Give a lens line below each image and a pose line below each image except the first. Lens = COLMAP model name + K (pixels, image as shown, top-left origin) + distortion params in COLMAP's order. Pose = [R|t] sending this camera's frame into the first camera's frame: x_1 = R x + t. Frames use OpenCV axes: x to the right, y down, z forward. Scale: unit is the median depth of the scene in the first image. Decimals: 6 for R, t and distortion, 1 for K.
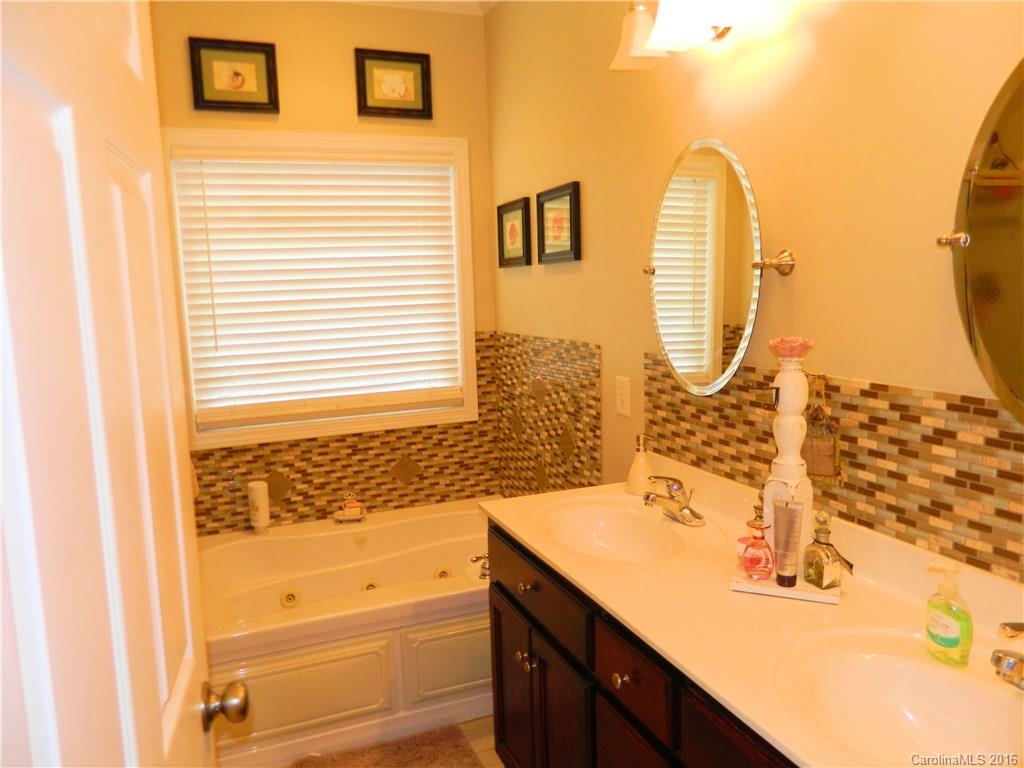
lens RADIAL K [[765.3, 0, 513.1], [0, 765.3, 384.8], [0, 0, 1]] dist [0.010231, -0.005118]
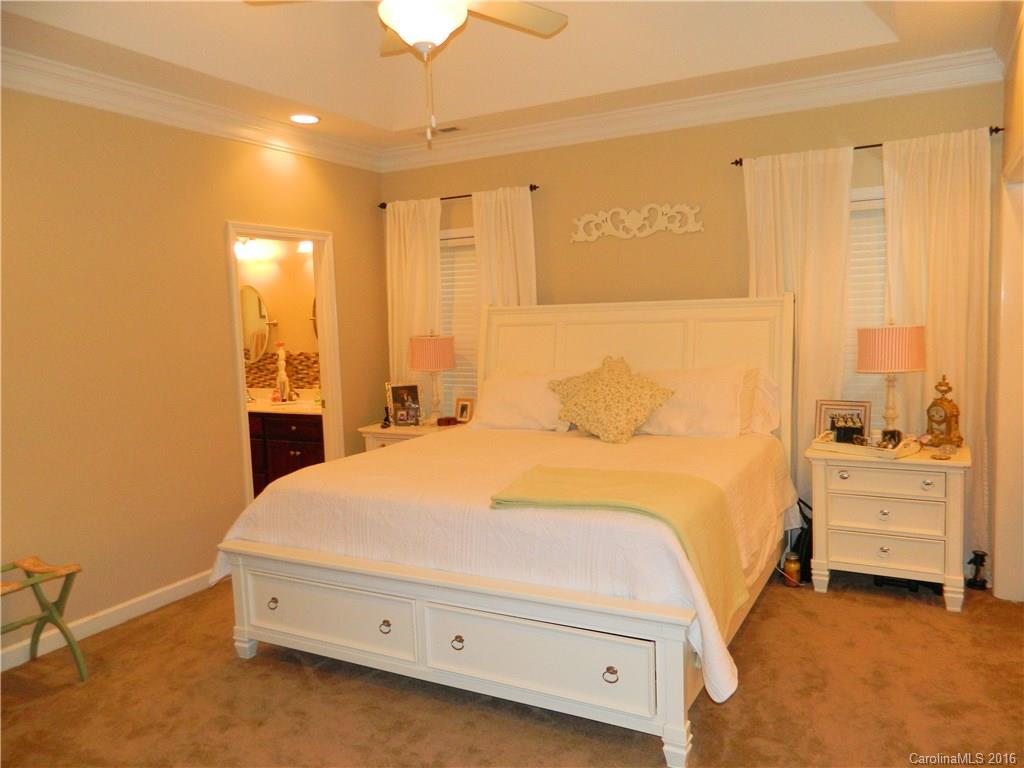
lens RADIAL K [[765.3, 0, 513.6], [0, 765.3, 382.7], [0, 0, 1]] dist [0.010231, -0.005118]
pose [[0.773345, -0.052793, 0.631784, -1.217494], [0.089857, 0.995594, -0.026797, 0.362436], [-0.627586, 0.077493, 0.774681, -2.814583]]
